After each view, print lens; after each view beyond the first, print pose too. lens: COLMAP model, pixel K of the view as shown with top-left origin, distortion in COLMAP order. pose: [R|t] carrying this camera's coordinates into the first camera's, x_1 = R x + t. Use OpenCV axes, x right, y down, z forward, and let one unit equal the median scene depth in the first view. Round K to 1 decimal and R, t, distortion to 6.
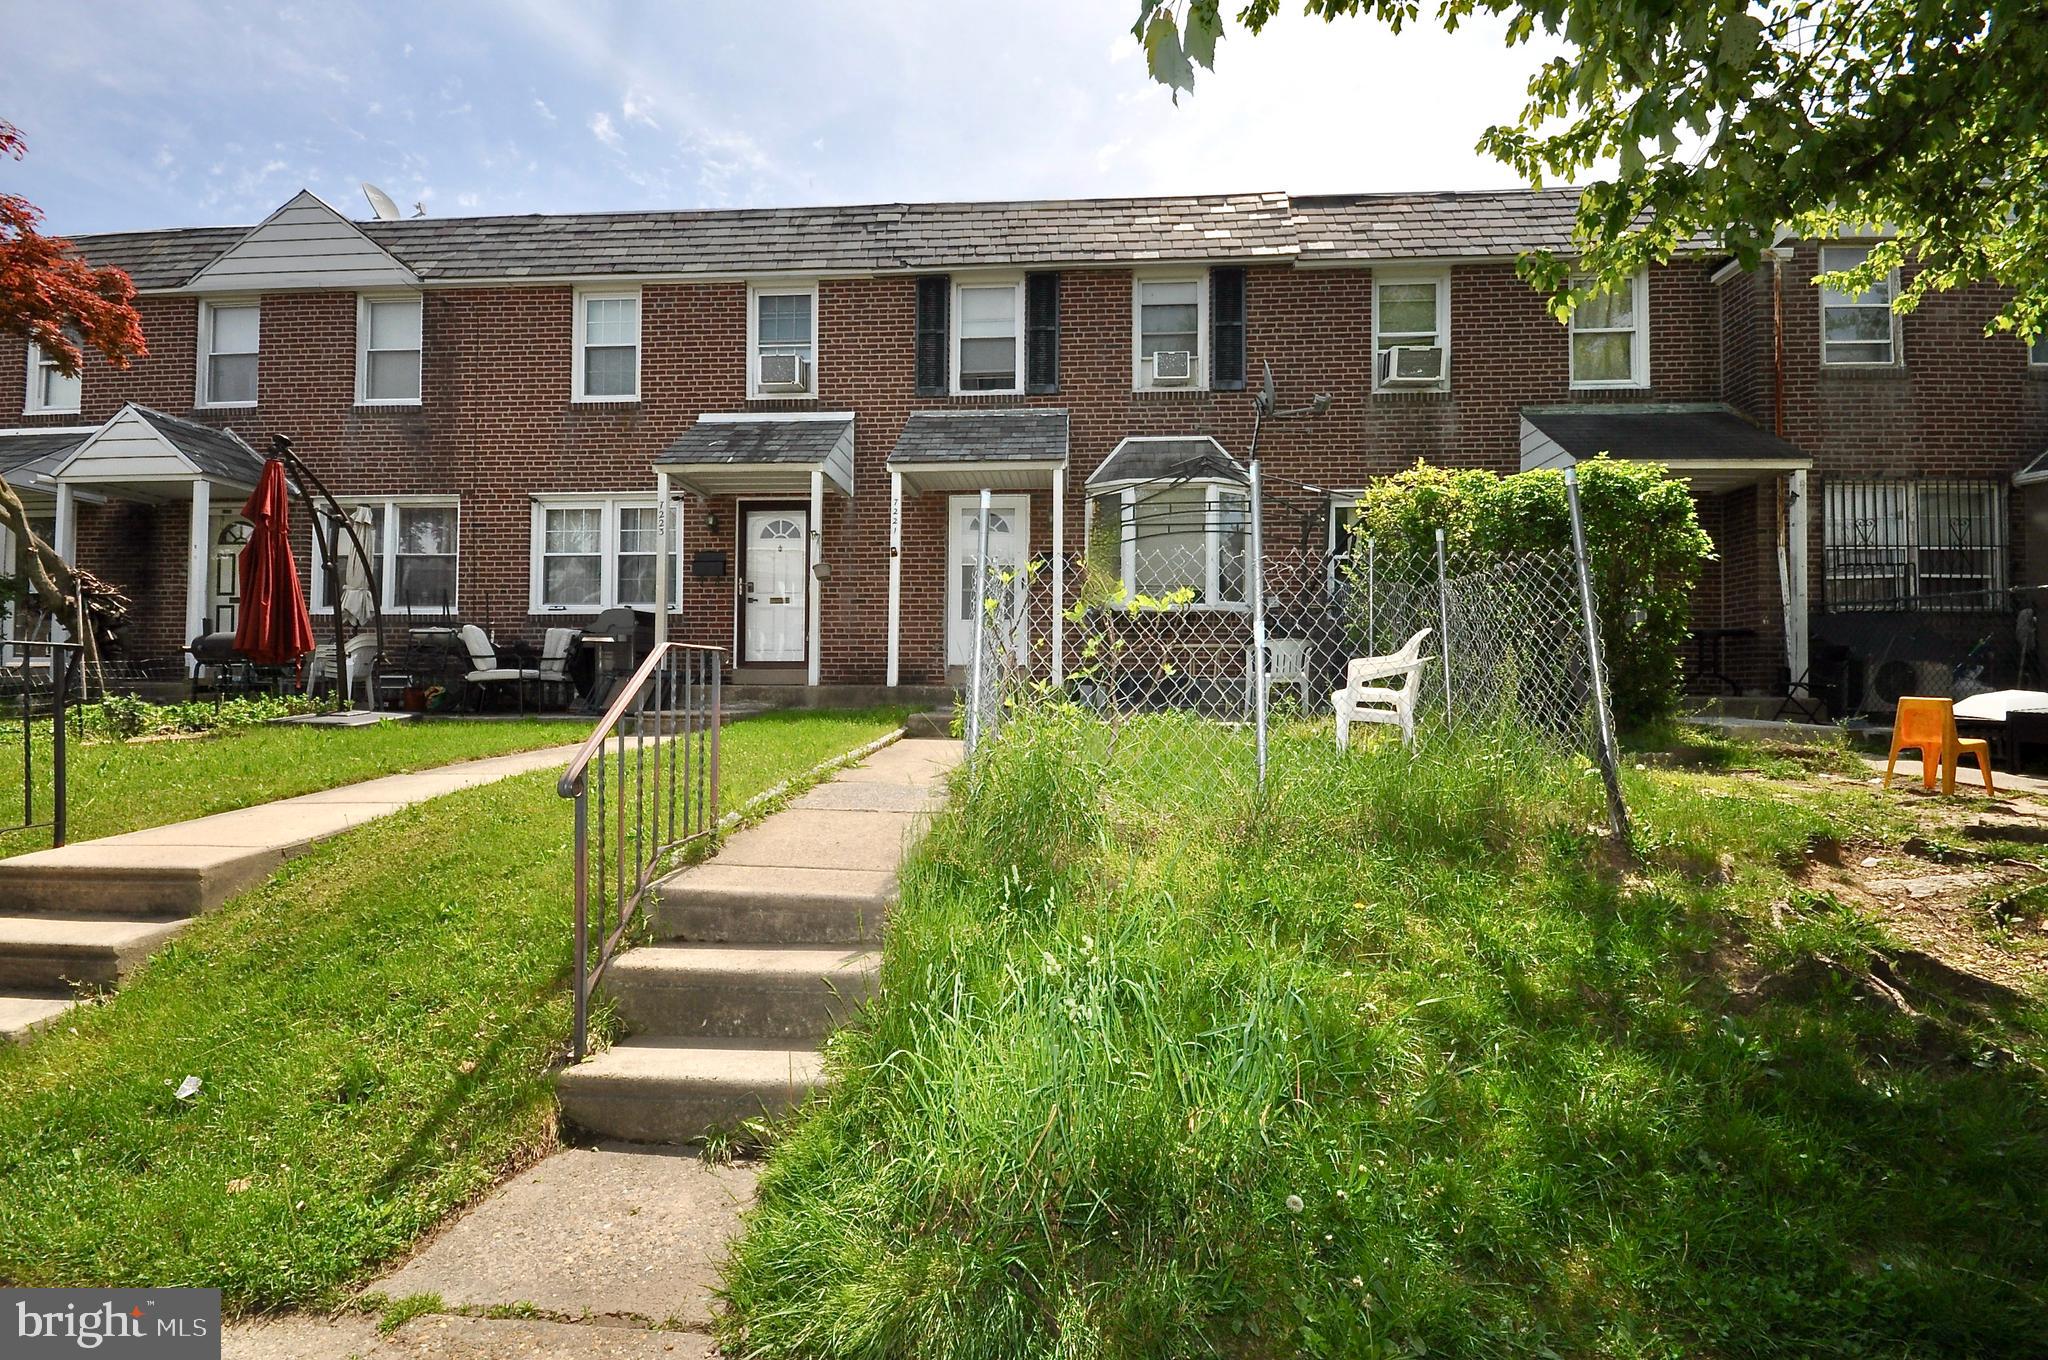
lens RADIAL K [[906.0, 0, 1010.3], [0, 906.0, 673.7], [0, 0, 1]] dist [-0.000632, -0.000545]
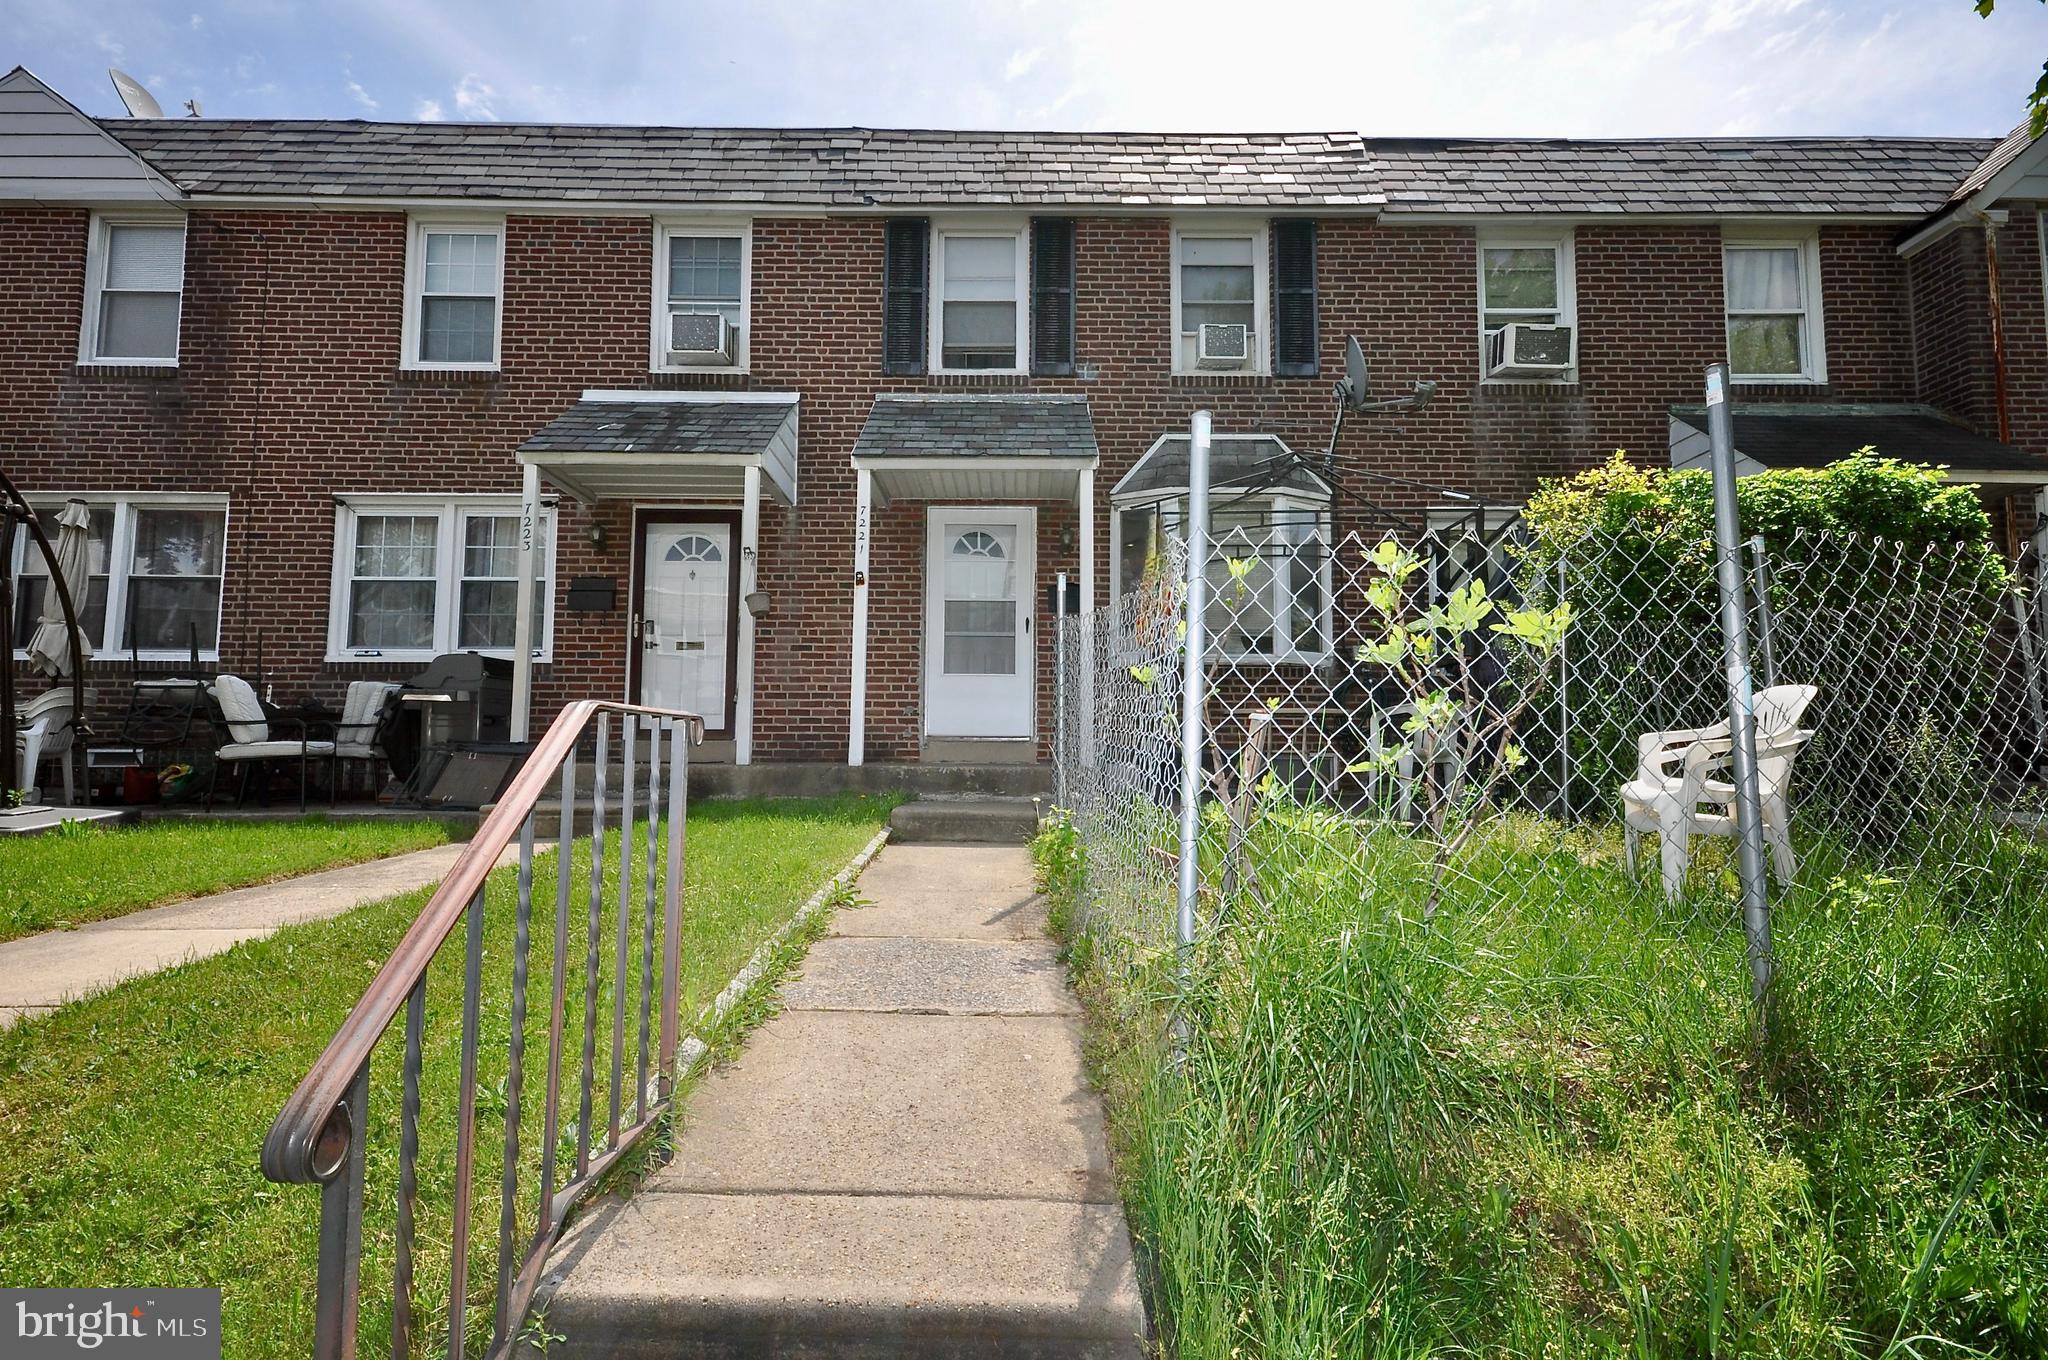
lens RADIAL K [[1074.5, 0, 1020.8], [0, 1074.5, 672.2], [0, 0, 1]] dist [0.018330, -0.006541]
pose [[0.997177, 0.006414, 0.074809, -0.056441], [-0.001517, 0.997862, -0.065334, -0.003672], [-0.075068, 0.065036, 0.995055, 0.126116]]
